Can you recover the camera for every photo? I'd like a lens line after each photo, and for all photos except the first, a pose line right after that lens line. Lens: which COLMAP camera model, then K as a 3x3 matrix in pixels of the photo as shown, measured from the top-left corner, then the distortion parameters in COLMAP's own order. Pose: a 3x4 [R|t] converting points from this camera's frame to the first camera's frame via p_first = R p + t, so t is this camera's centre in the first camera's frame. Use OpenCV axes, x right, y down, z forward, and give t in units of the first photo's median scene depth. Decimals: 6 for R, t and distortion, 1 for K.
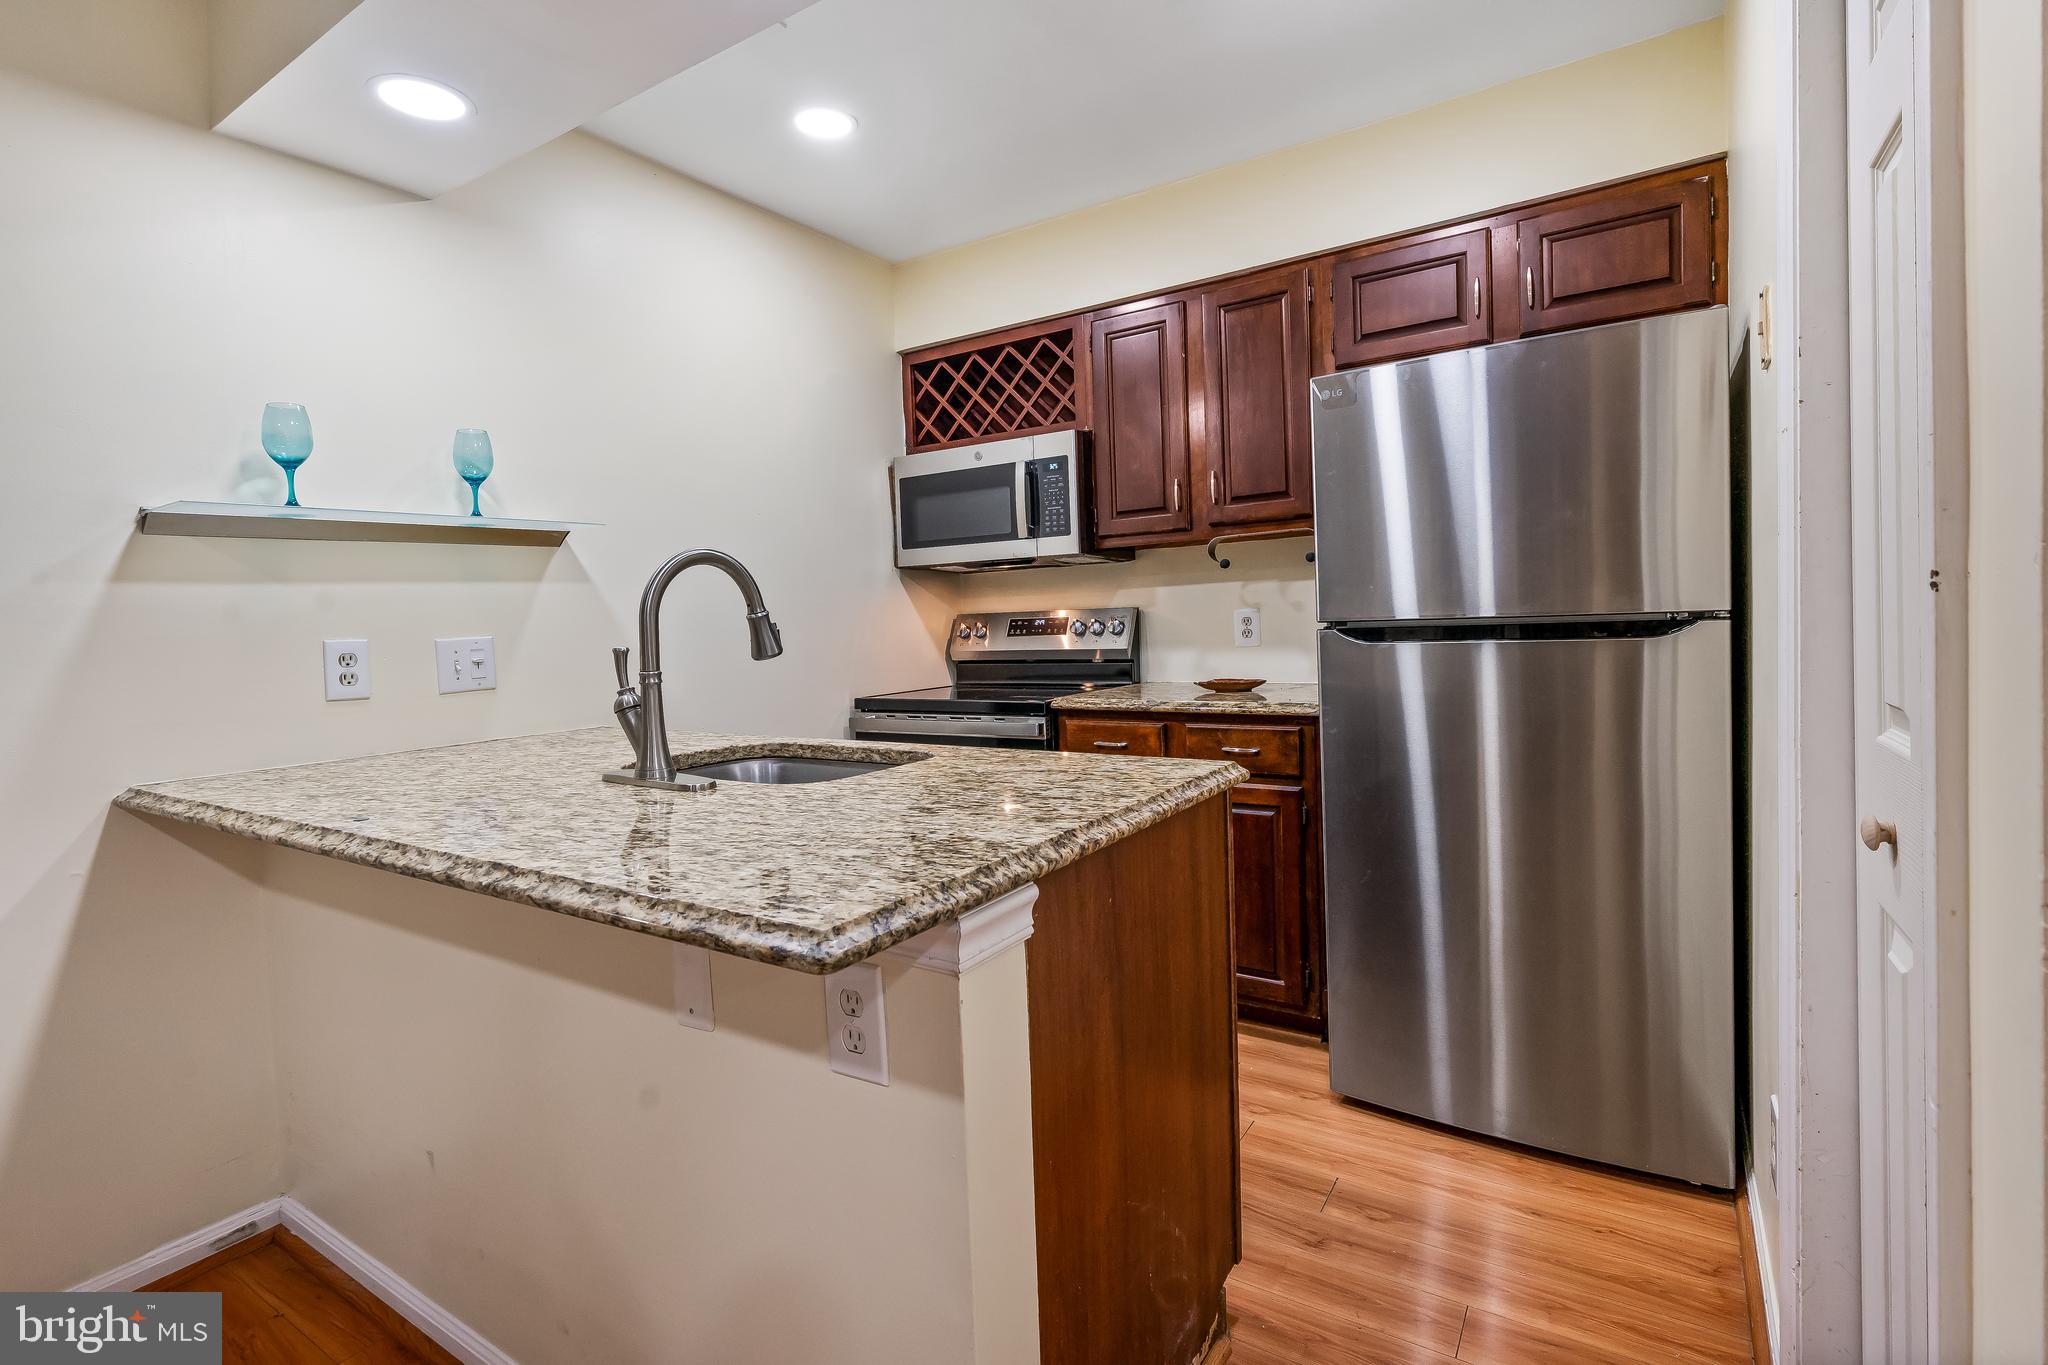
lens RADIAL K [[938.1, 0, 1048.9], [0, 938.1, 657.9], [0, 0, 1]] dist [-0.004568, 0.006379]
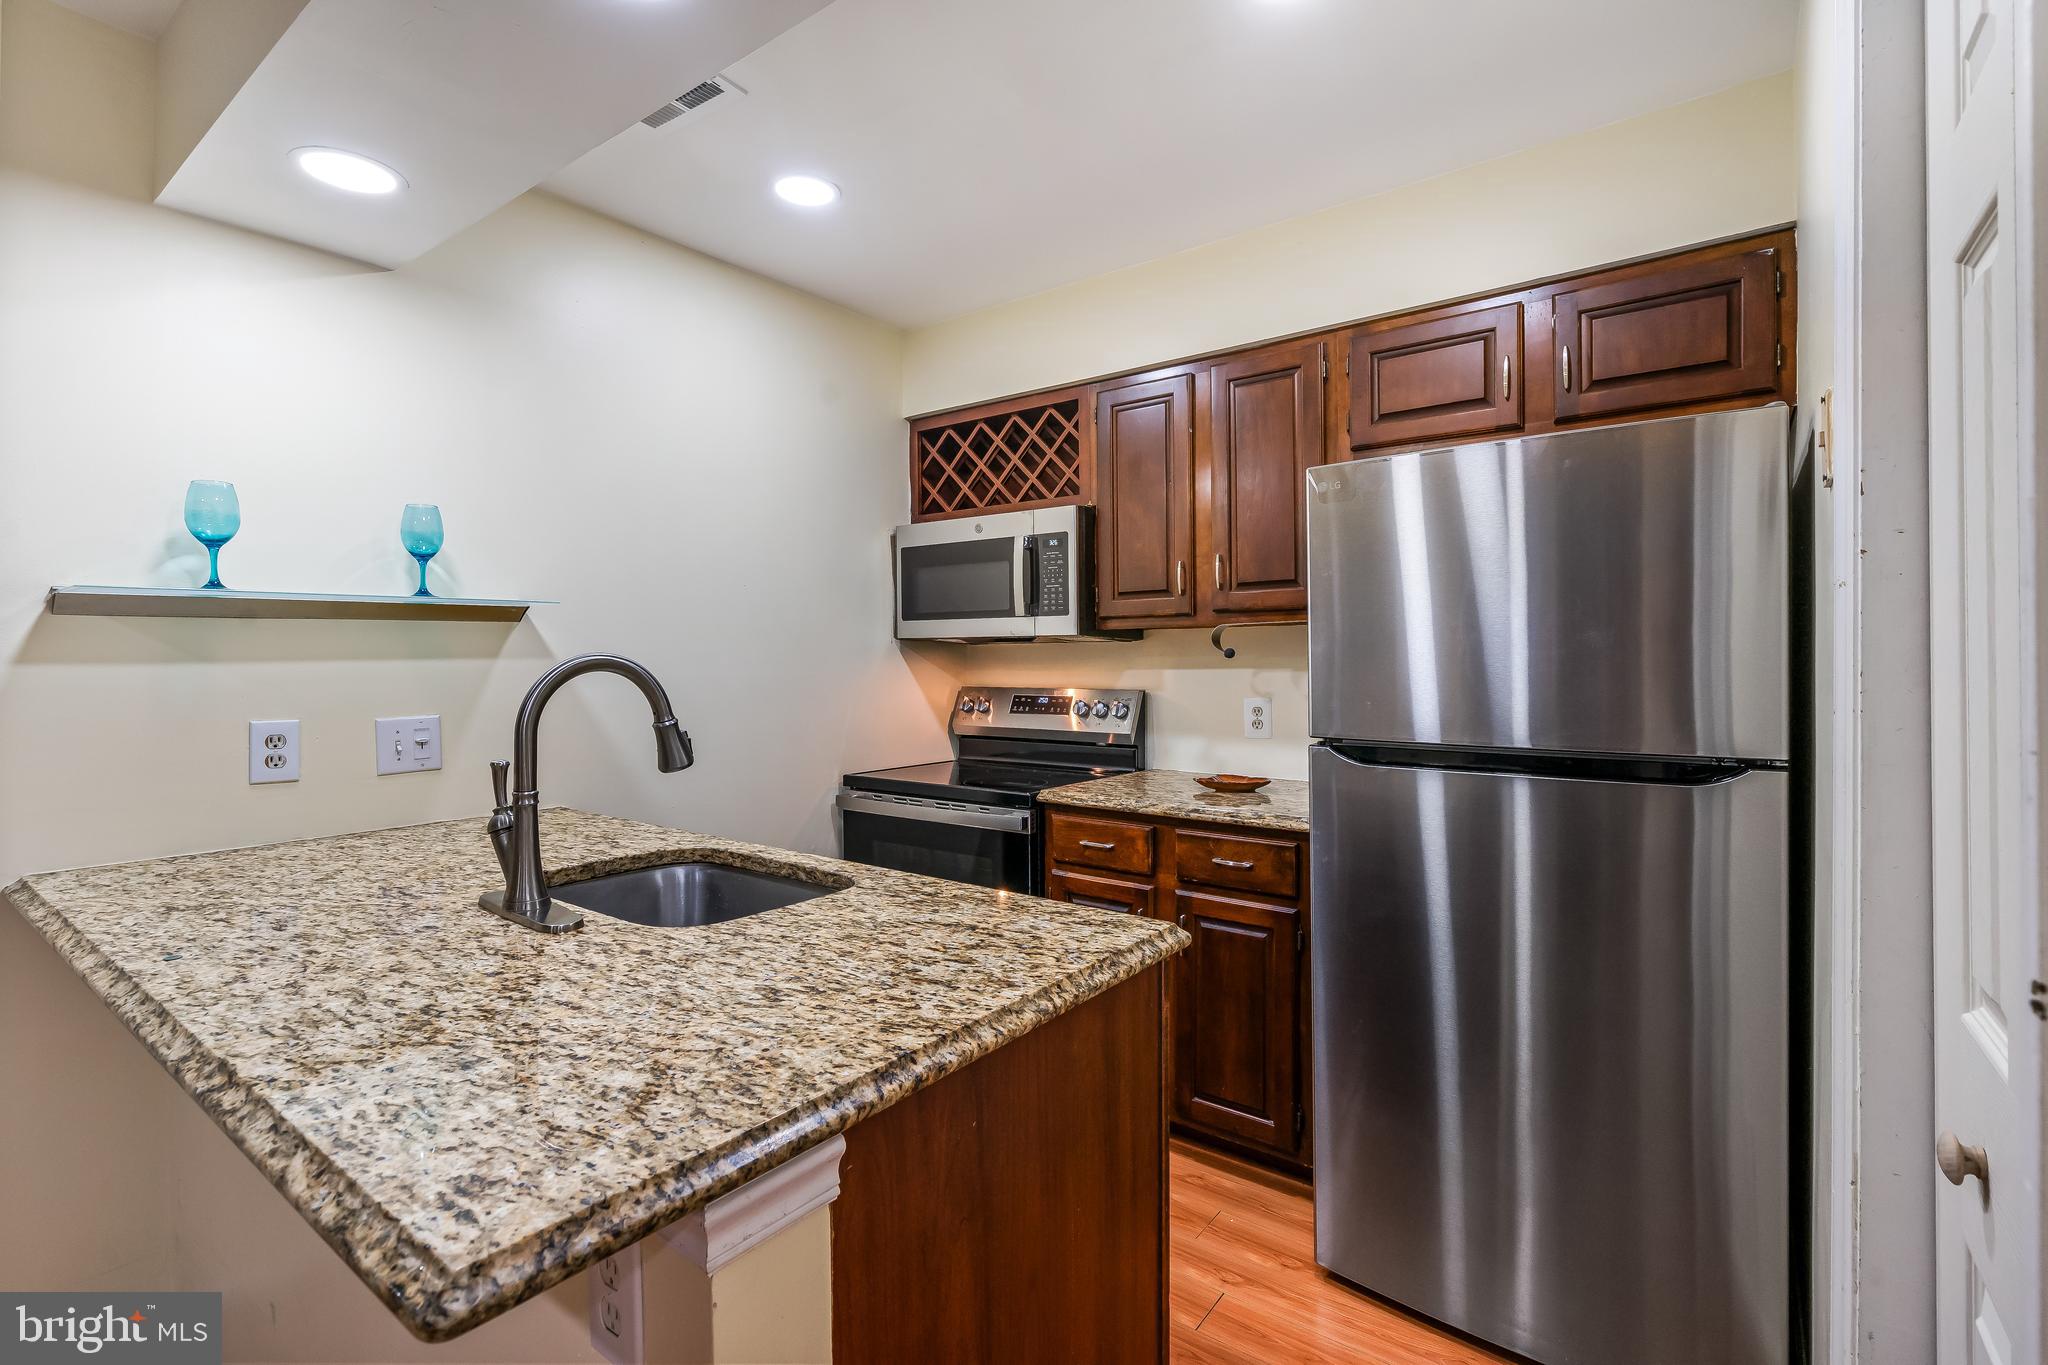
lens RADIAL K [[938.1, 0, 1045.6], [0, 938.1, 664.1], [0, 0, 1]] dist [-0.004568, 0.006379]
pose [[0.997048, 0.032941, -0.069355, 0.091114], [-0.035719, 0.998593, -0.039197, -0.061860], [0.067966, 0.041558, 0.996822, 0.088181]]
